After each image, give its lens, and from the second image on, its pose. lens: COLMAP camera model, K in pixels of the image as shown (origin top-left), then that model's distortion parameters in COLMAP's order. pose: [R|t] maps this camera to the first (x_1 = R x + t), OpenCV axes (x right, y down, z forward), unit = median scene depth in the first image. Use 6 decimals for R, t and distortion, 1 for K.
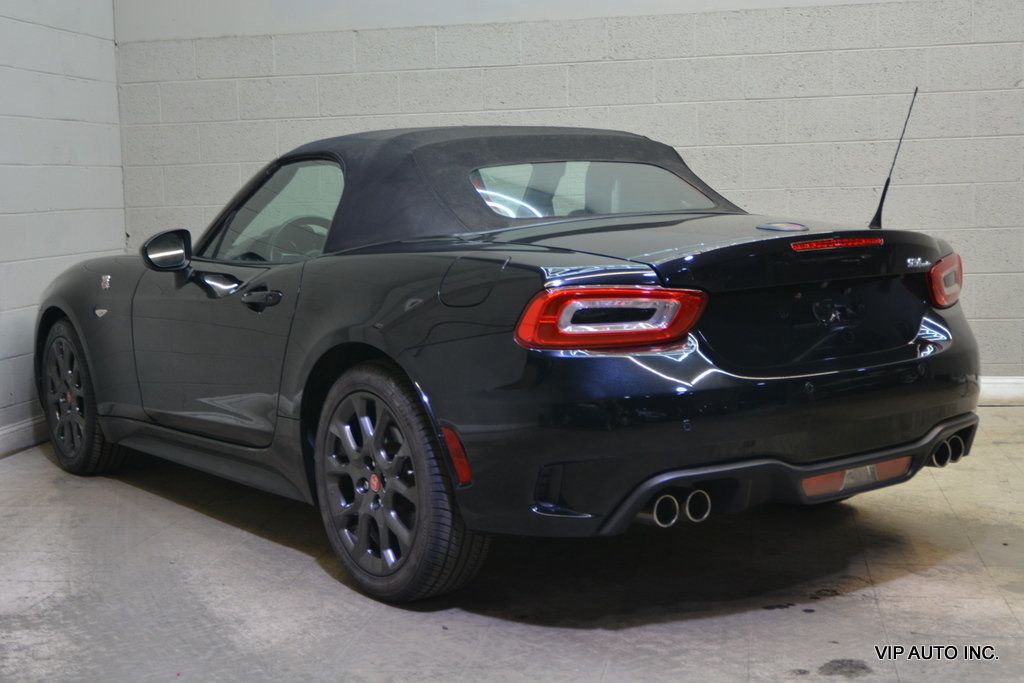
lens RADIAL K [[1401.1, 0, 513.3], [0, 1401.1, 342.8], [0, 0, 1]] dist [-0.011178, 0.009672]
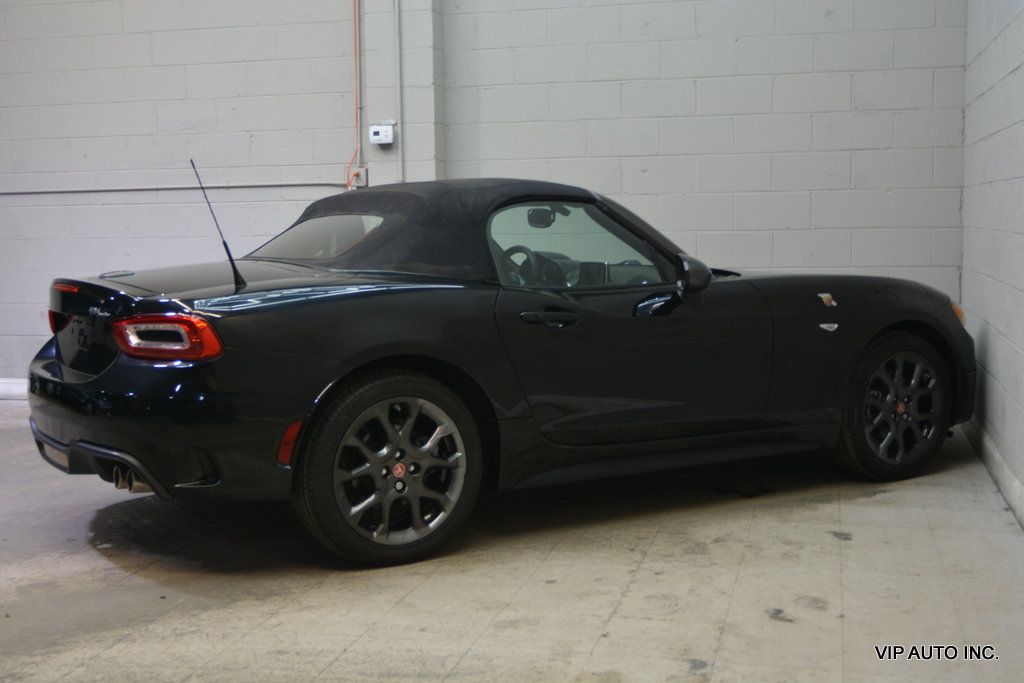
lens RADIAL K [[1326.6, 0, 513.5], [0, 1326.6, 341.4], [0, 0, 1]] dist [-0.012223, -0.002699]
pose [[-0.078902, 0.126088, -0.988876, 1.312787], [-0.090545, 0.986962, 0.133068, -0.203822], [0.992762, 0.100037, -0.066456, 1.337121]]
